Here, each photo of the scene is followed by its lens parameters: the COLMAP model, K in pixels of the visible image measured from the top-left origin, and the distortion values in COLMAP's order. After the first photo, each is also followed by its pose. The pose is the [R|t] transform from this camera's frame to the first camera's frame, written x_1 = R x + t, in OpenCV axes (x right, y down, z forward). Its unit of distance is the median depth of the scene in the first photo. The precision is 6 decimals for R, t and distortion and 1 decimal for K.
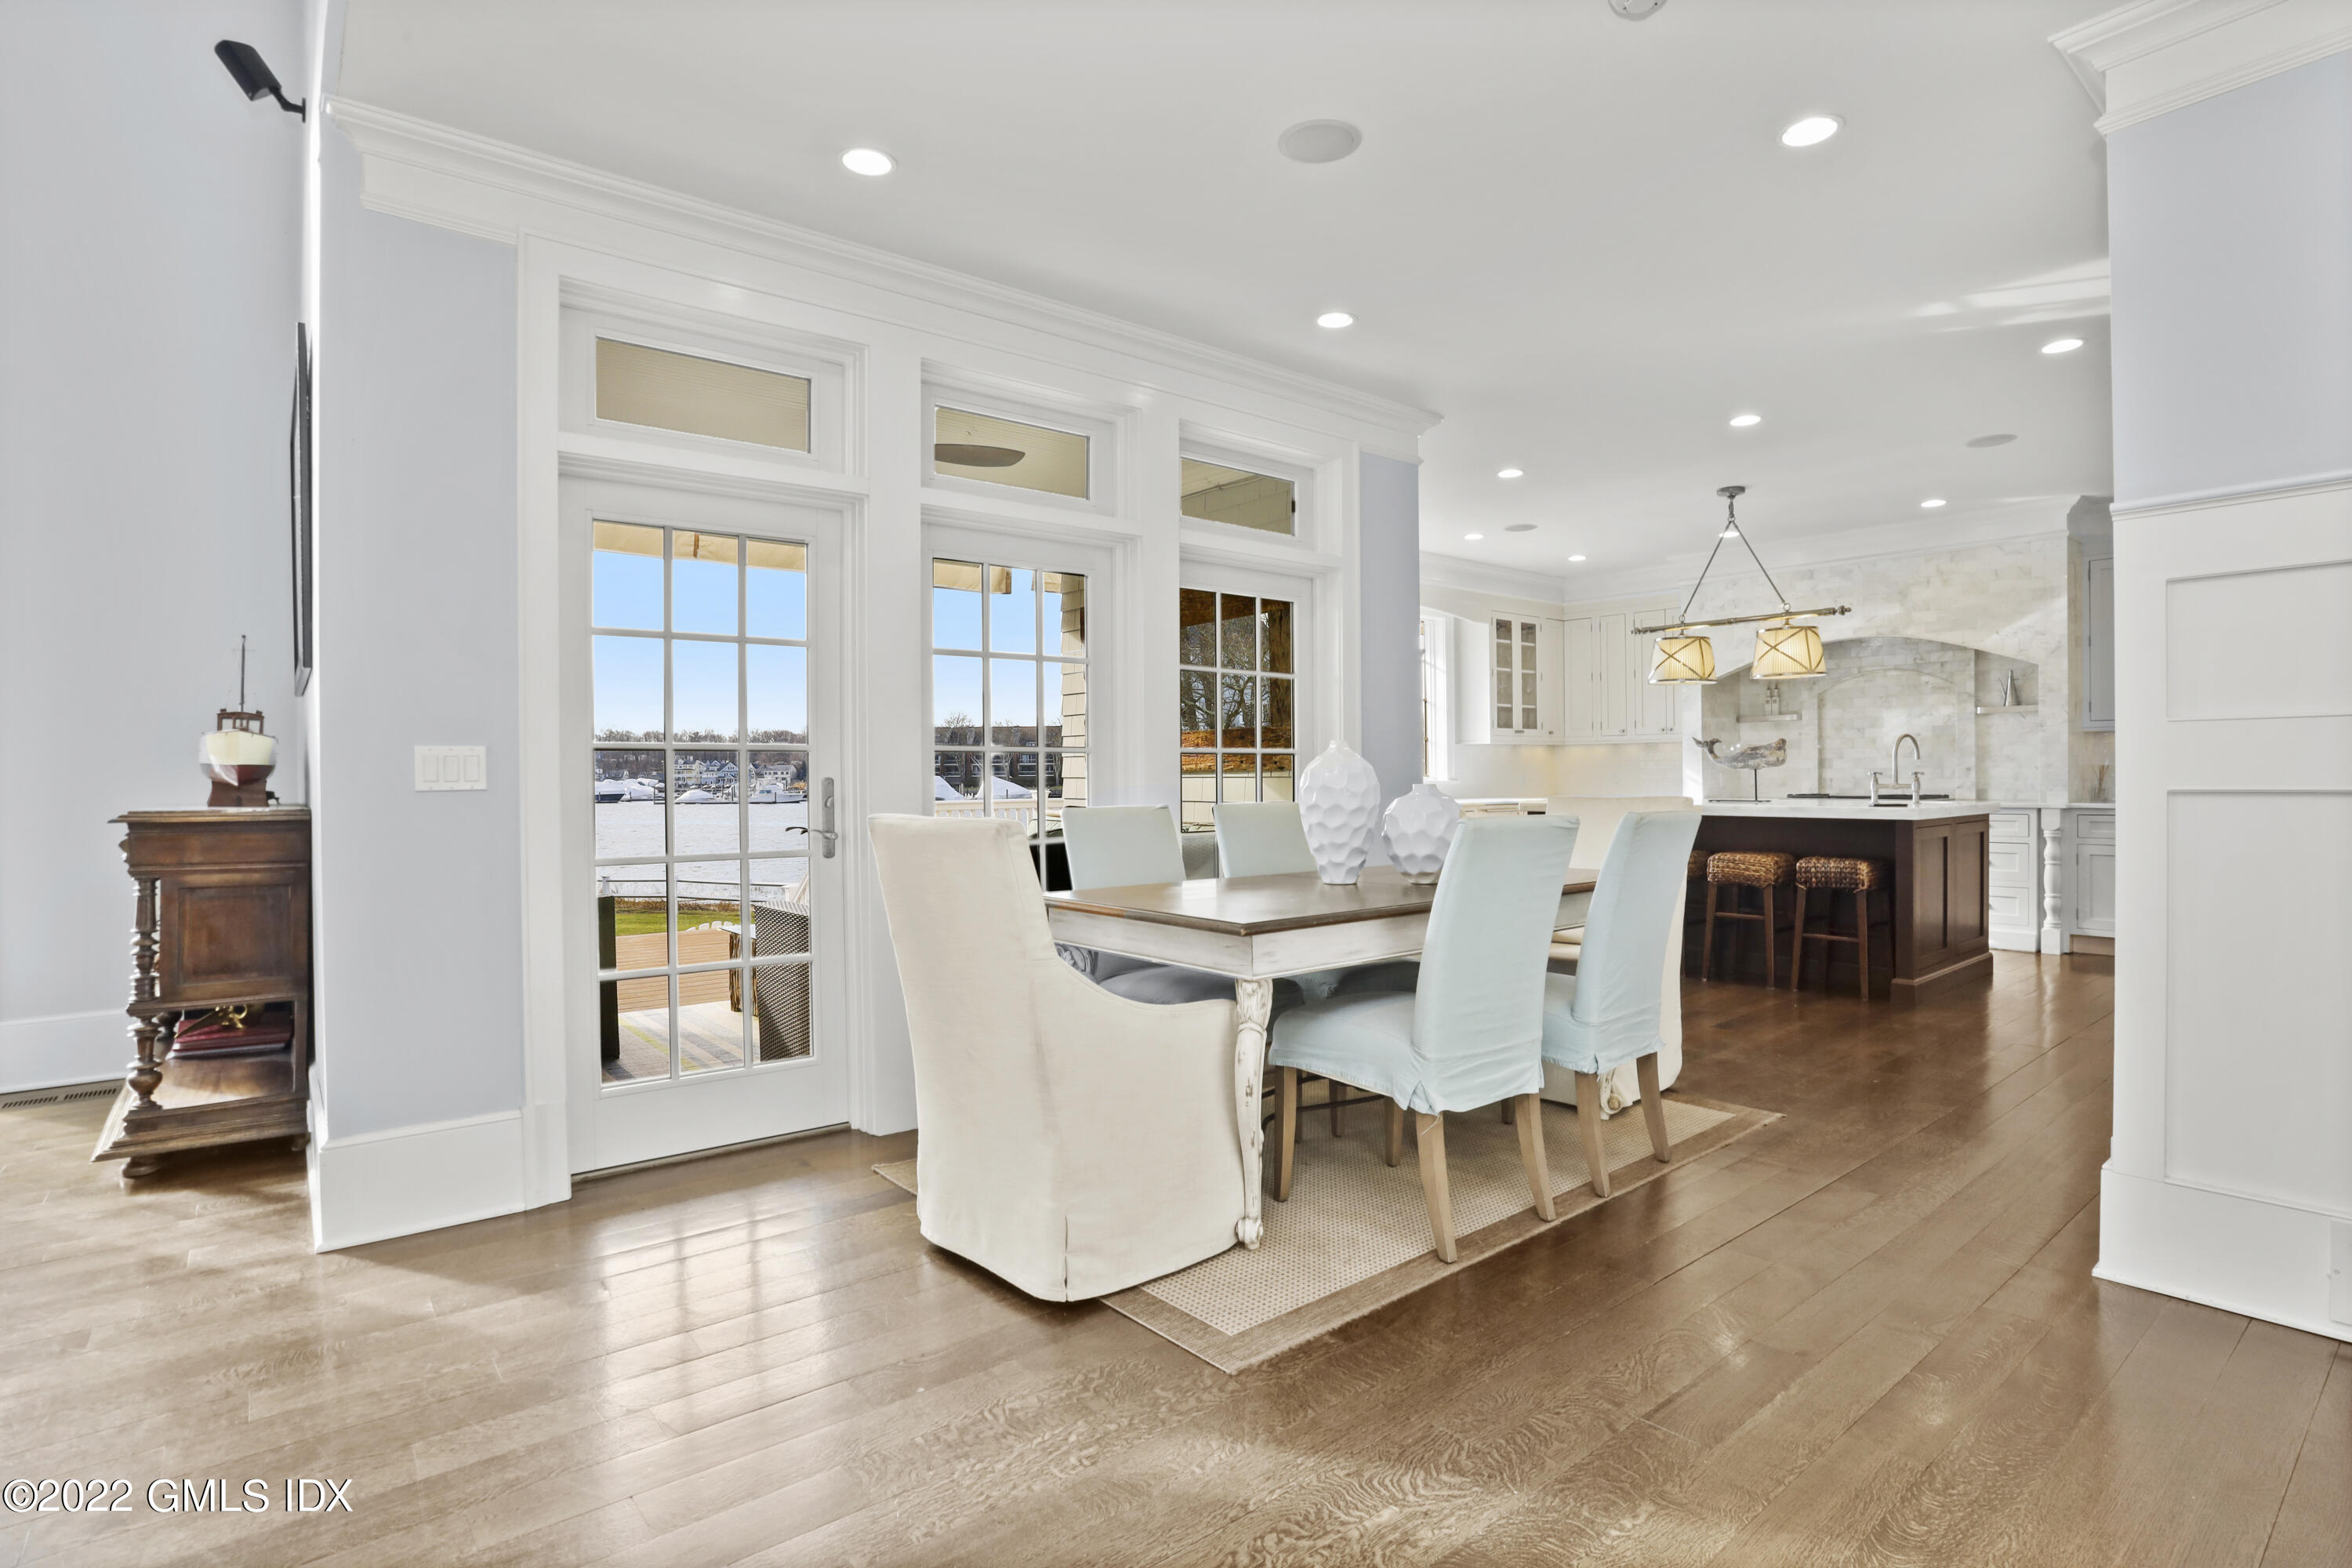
lens RADIAL K [[1143.5, 0, 1173.2], [0, 1143.5, 773.8], [0, 0, 1]] dist [-0.023968, 0.000638]
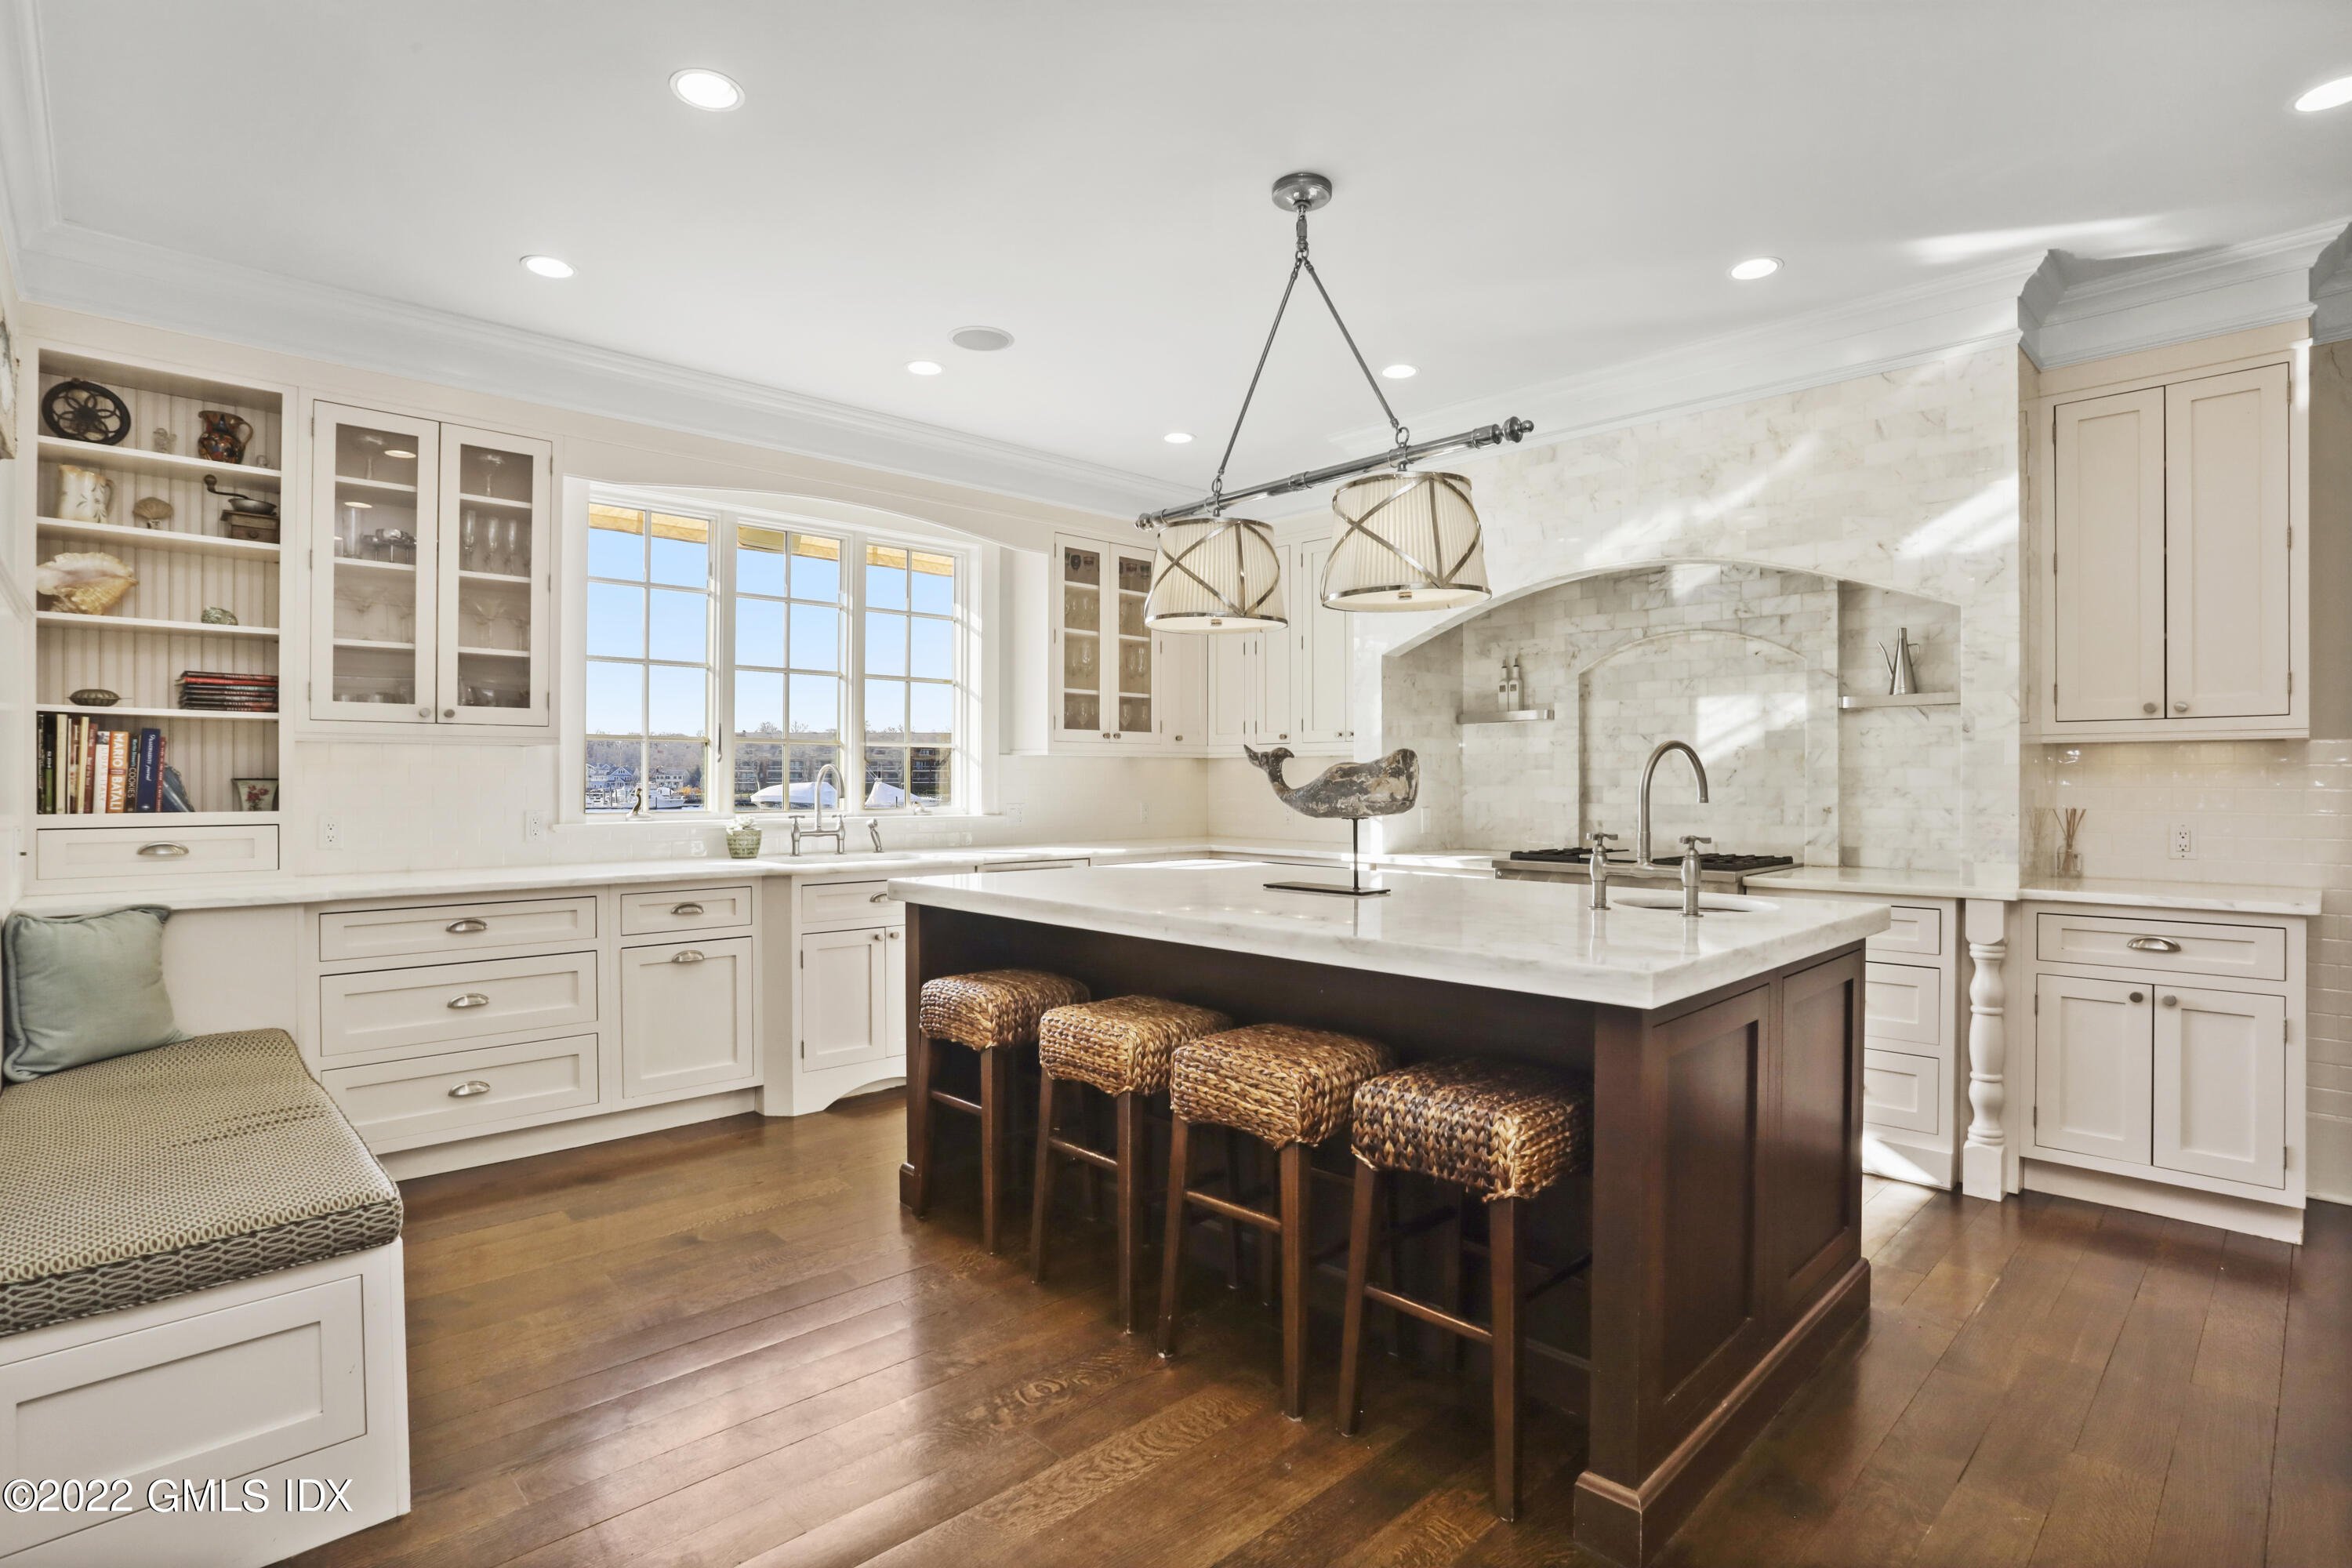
lens RADIAL K [[1138.3, 0, 1130.5], [0, 1138.3, 777.3], [0, 0, 1]] dist [-0.032022, -0.000101]
pose [[0.998643, 0.009281, 0.051240, 0.344332], [-0.009041, 0.999947, -0.004918, -0.014554], [-0.051282, 0.004448, 0.998674, 0.480975]]
